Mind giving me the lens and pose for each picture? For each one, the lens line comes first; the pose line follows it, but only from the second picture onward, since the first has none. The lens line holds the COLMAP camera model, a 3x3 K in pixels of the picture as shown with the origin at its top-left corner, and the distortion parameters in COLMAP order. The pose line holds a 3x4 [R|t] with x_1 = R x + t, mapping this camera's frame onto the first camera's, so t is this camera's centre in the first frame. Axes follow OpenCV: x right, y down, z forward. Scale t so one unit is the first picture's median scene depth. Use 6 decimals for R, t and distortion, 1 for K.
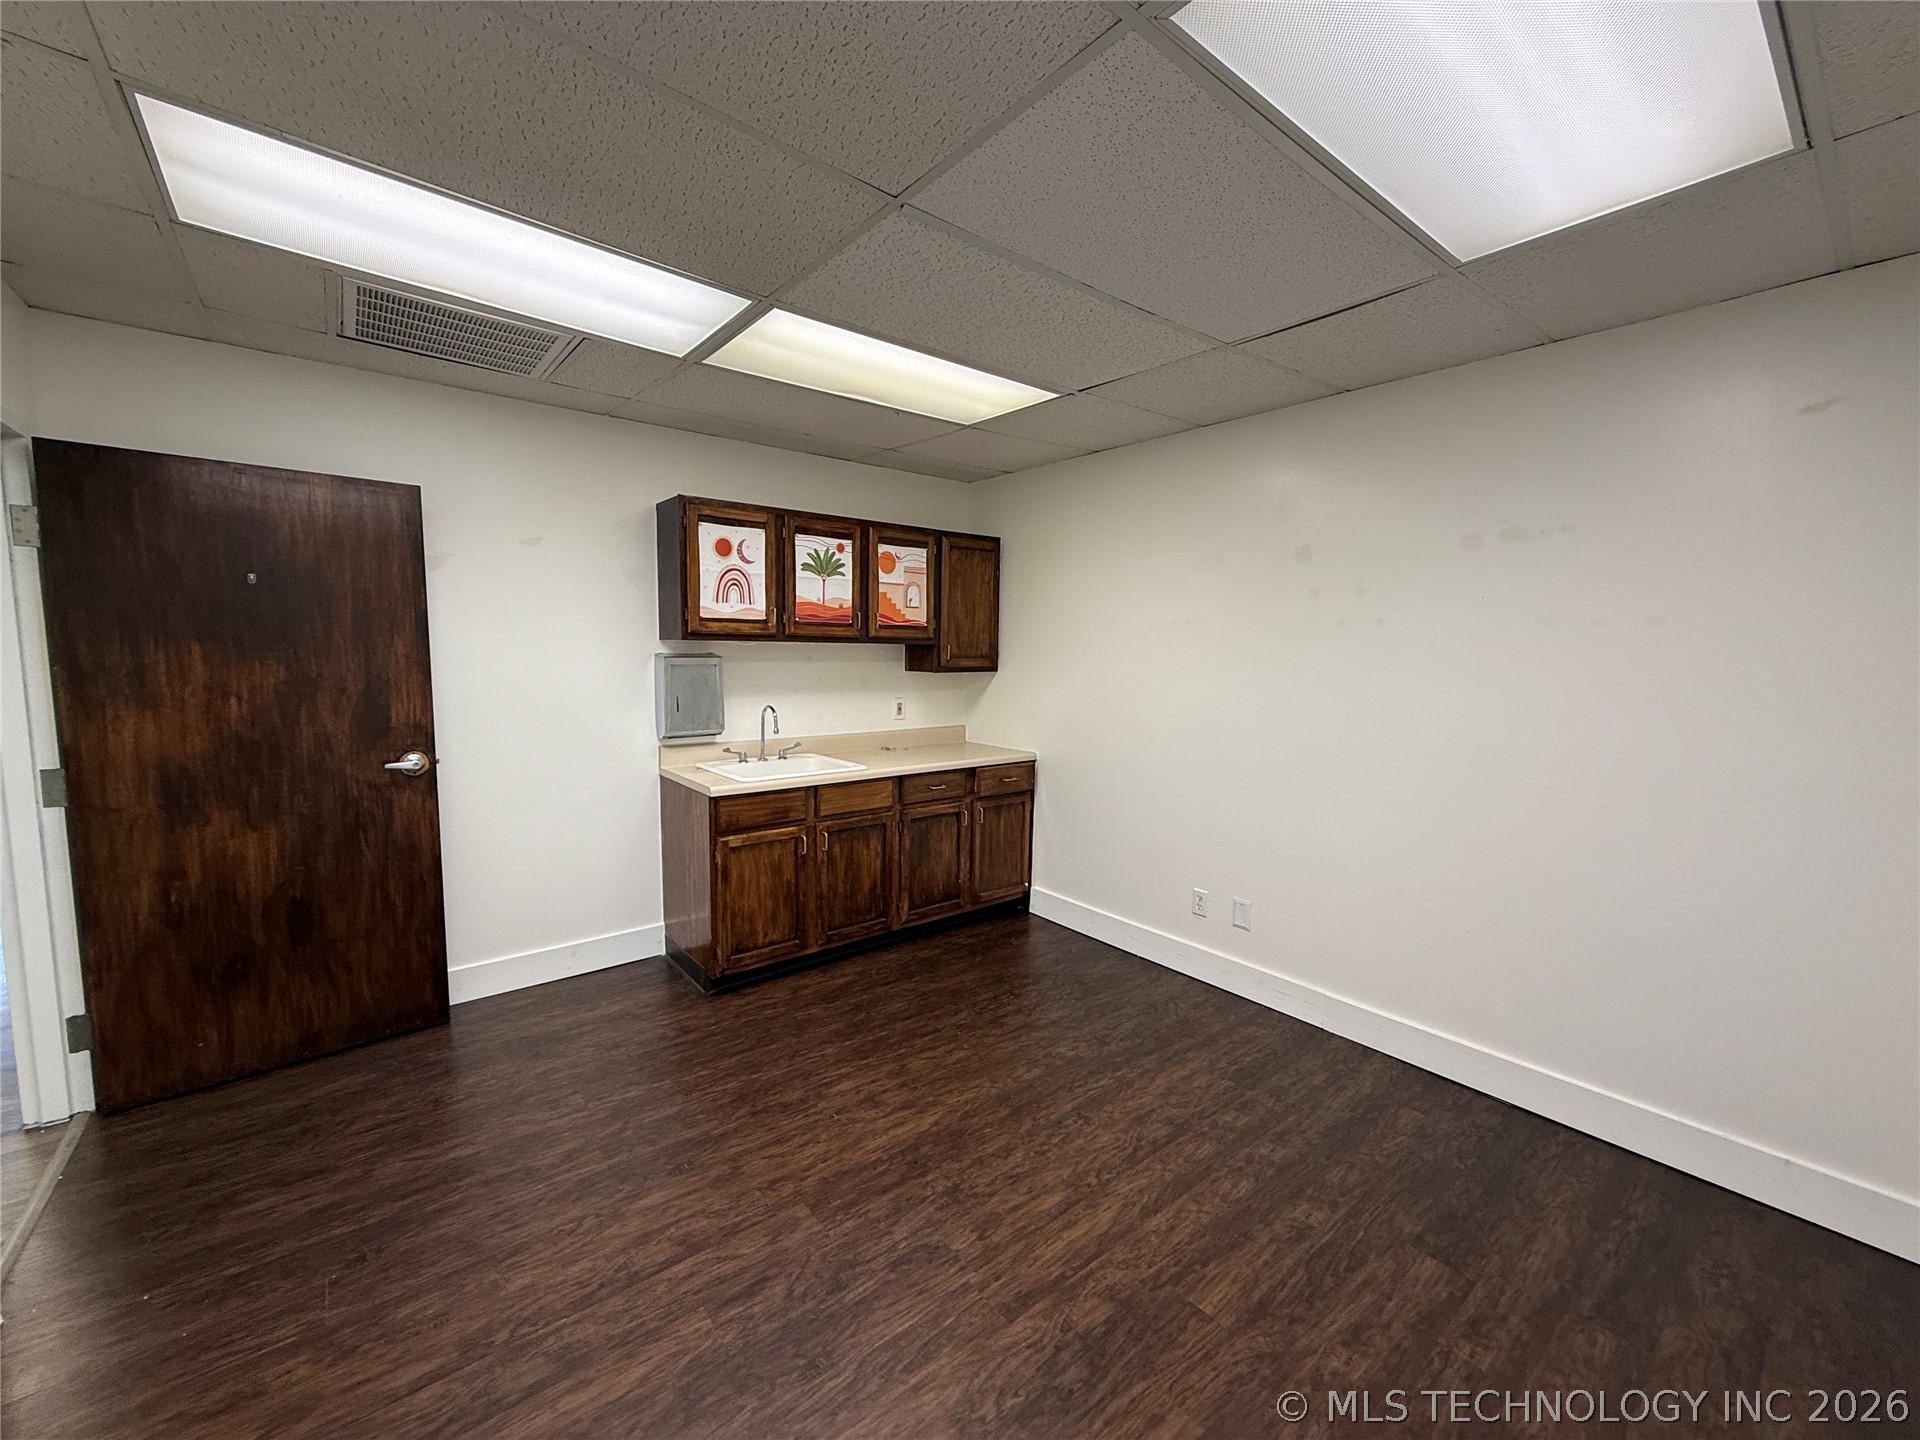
lens RADIAL K [[762.9, 0, 953.4], [0, 762.9, 724.4], [0, 0, 1]] dist [0.000121, -0.000062]
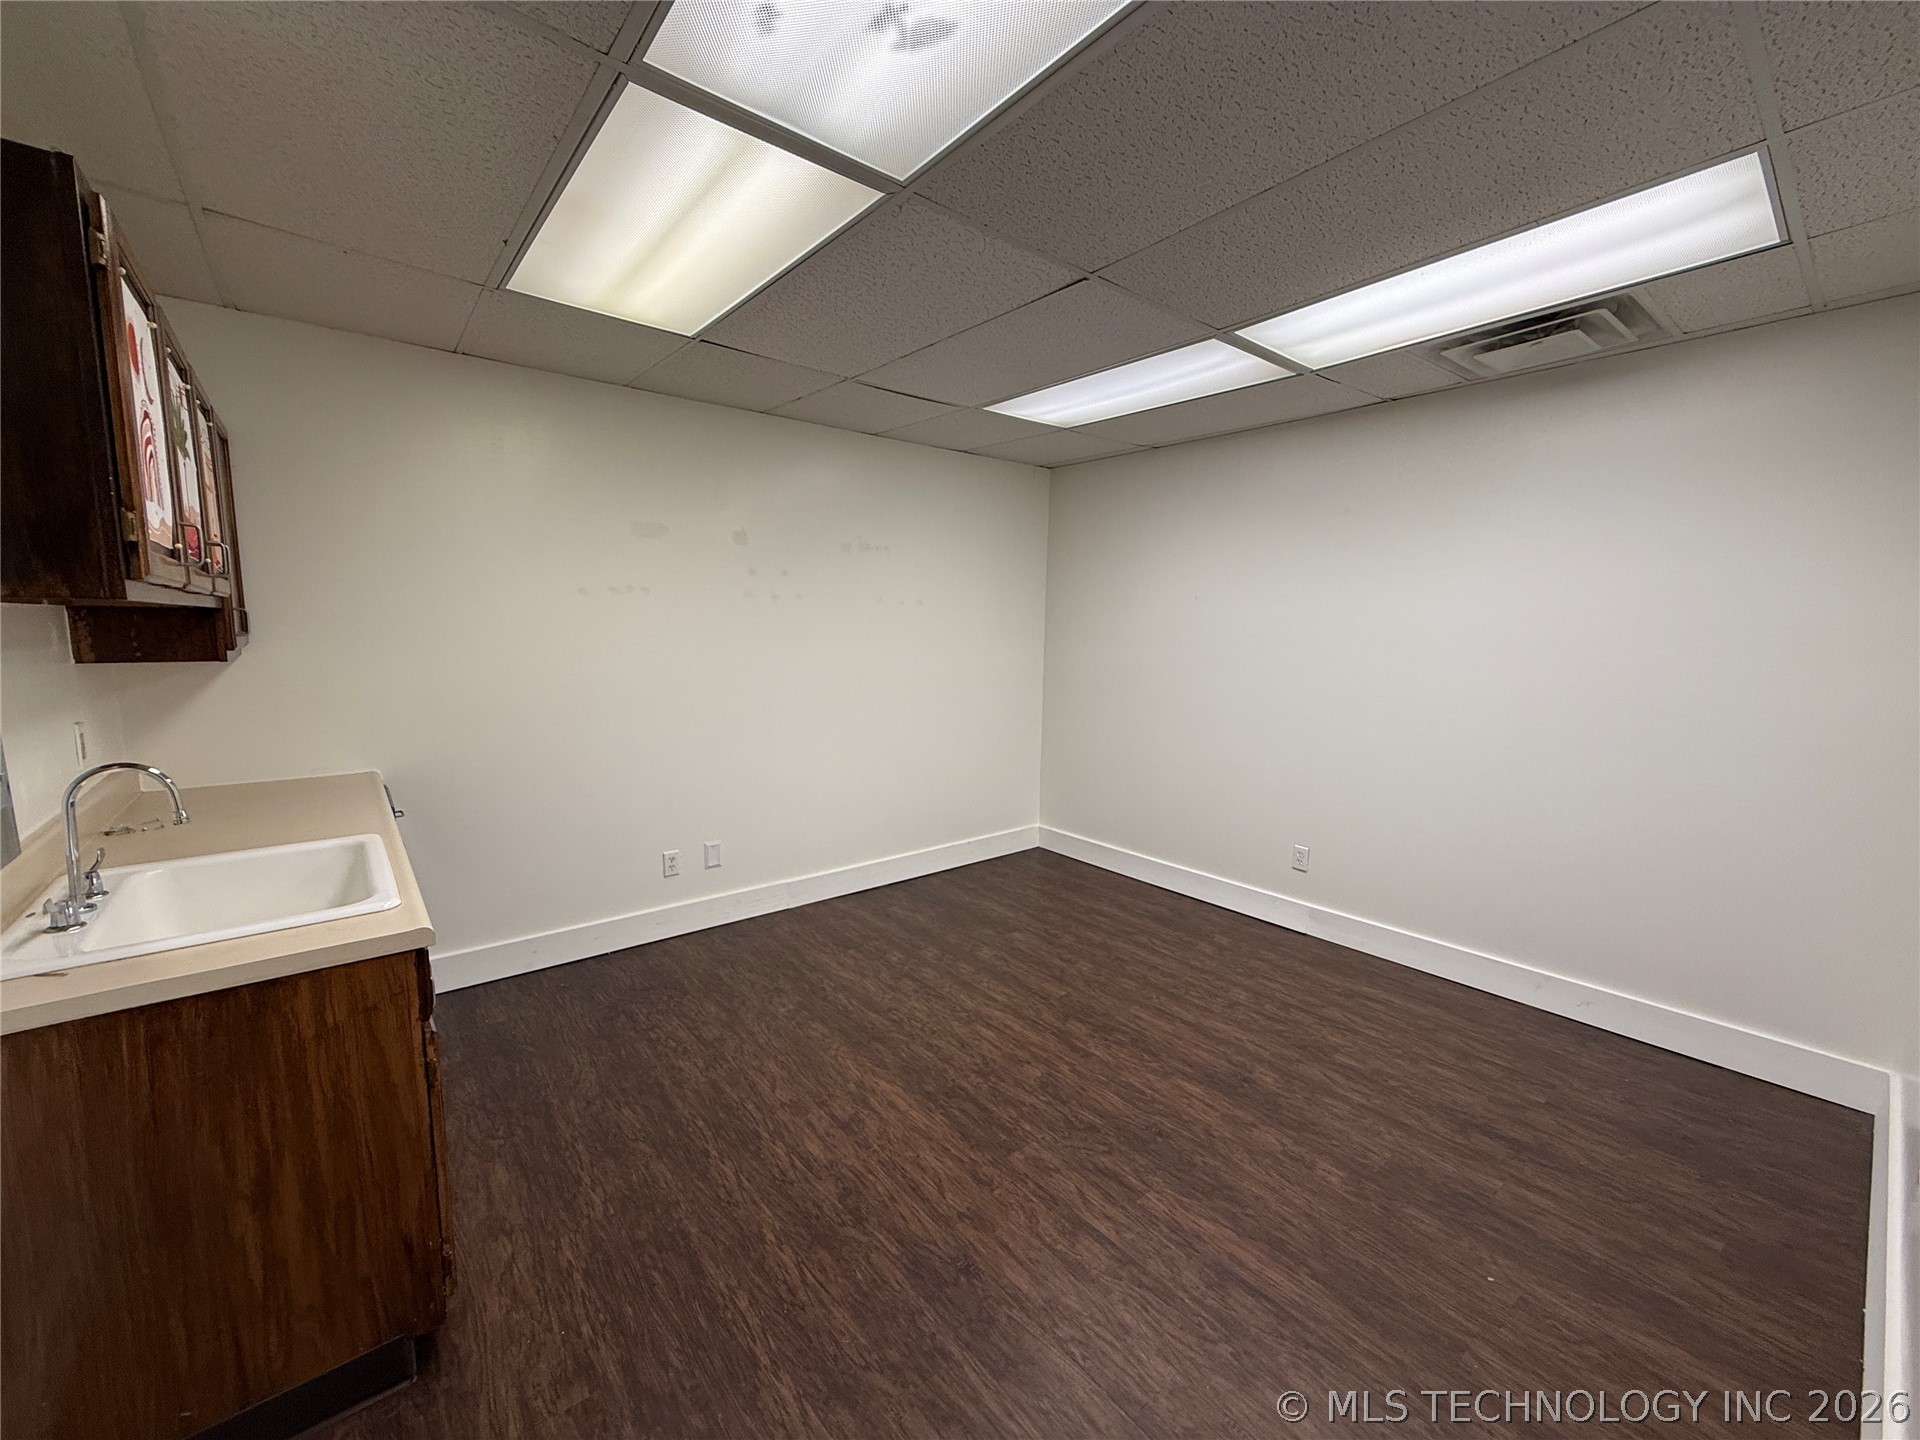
lens RADIAL K [[762.9, 0, 953.4], [0, 762.9, 724.4], [0, 0, 1]] dist [0.000121, -0.000062]
pose [[-0.005710, -0.145612, 0.989325, -1.175260], [0.089568, 0.985290, 0.145535, -0.119615], [-0.995964, 0.089443, 0.007416, 1.038499]]
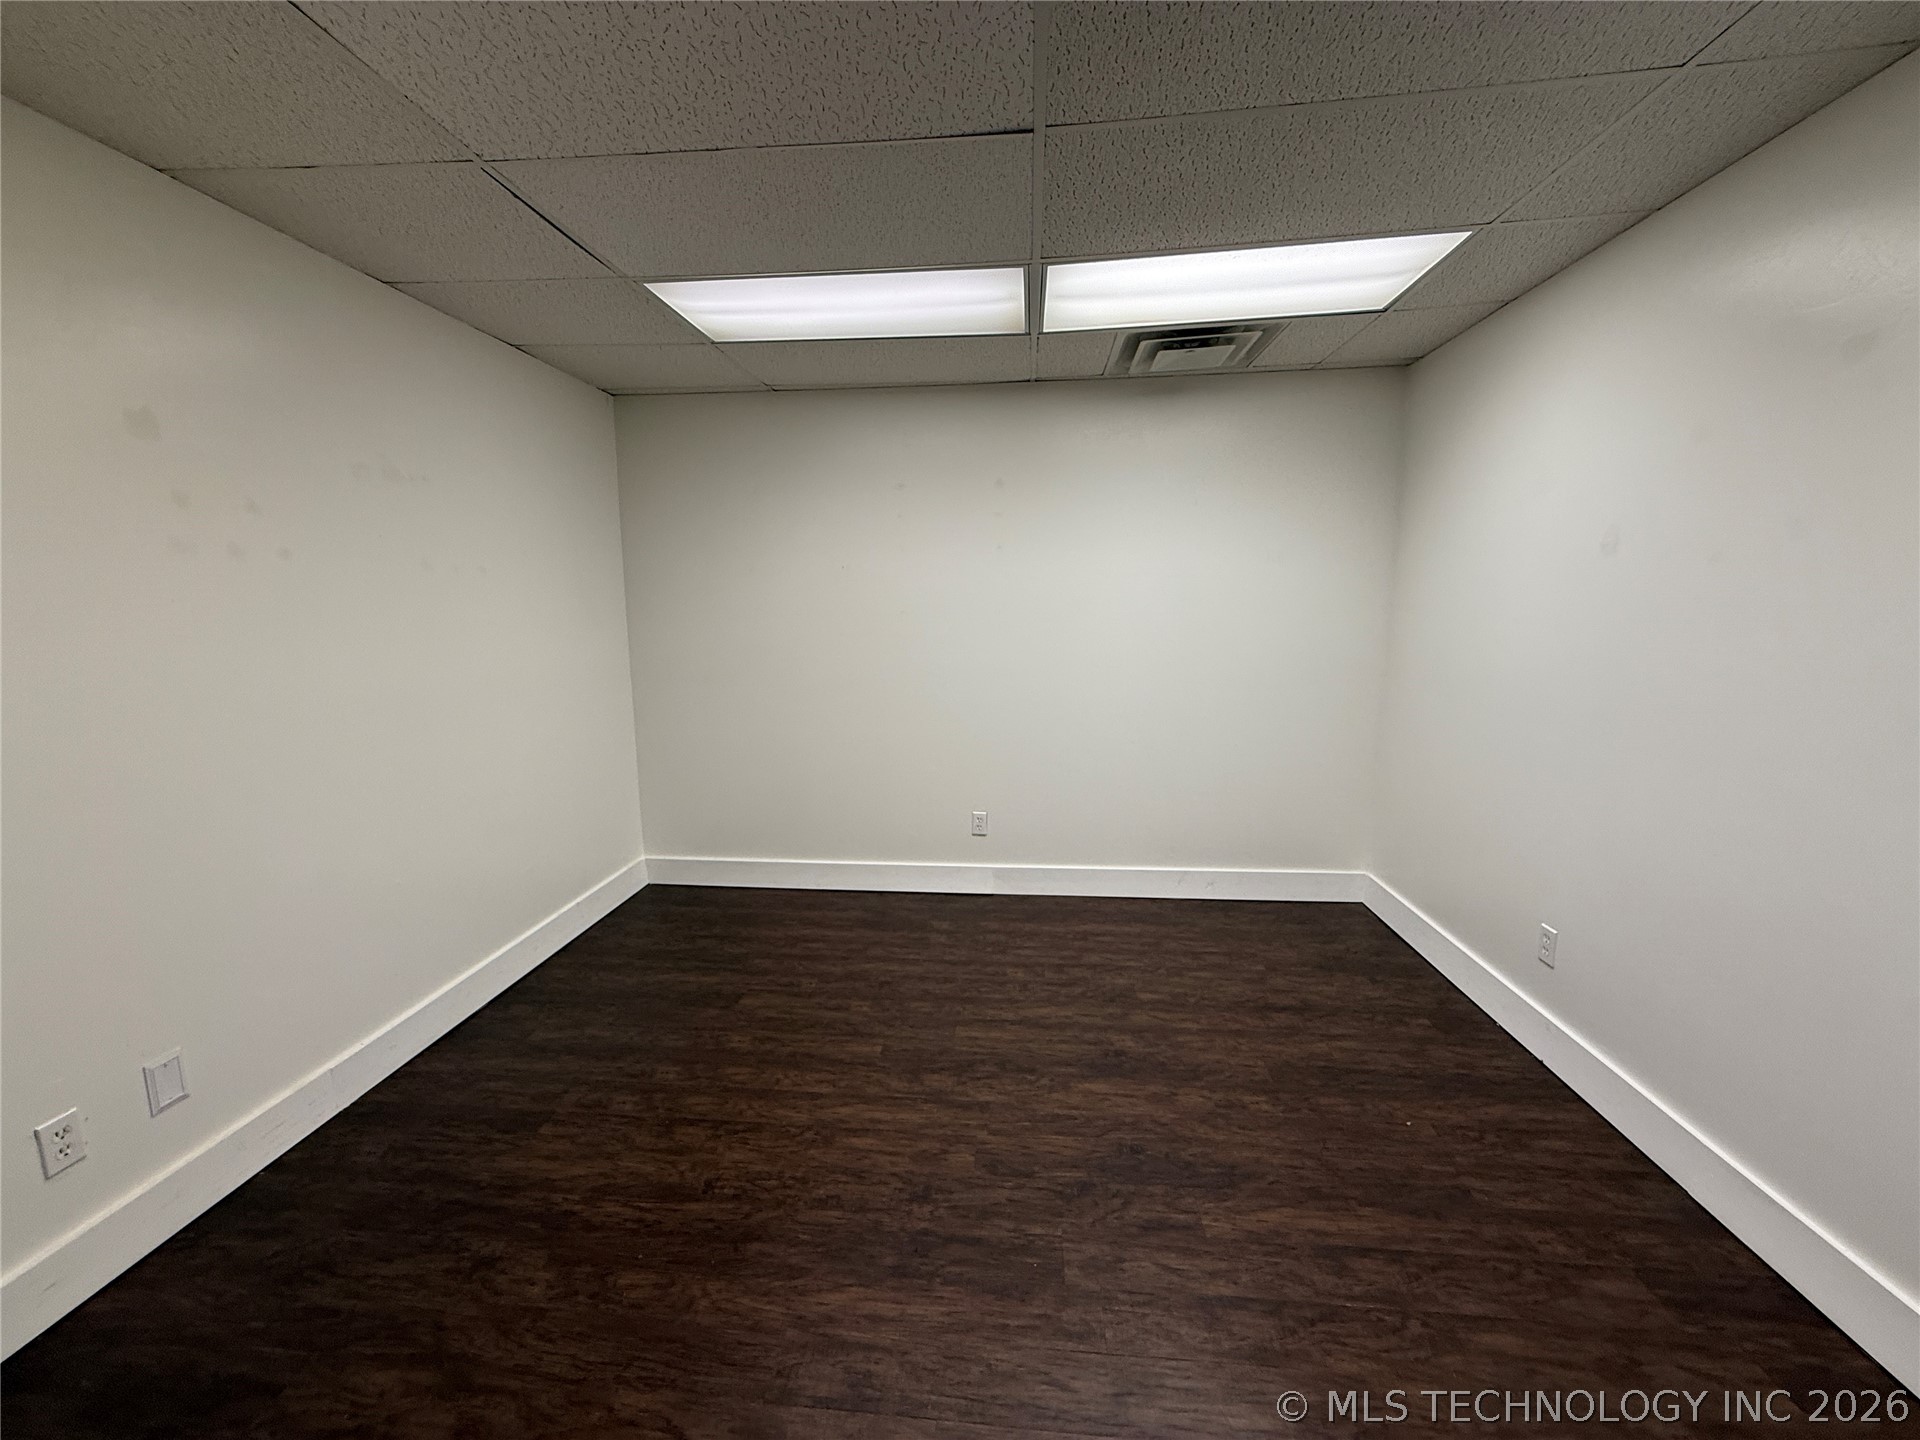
lens RADIAL K [[762.9, 0, 953.4], [0, 762.9, 724.4], [0, 0, 1]] dist [0.000121, -0.000062]
pose [[-0.715531, -0.116975, 0.688718, -0.614128], [0.068847, 0.969274, 0.236154, -0.147184], [-0.695180, 0.216392, -0.685492, 1.546421]]
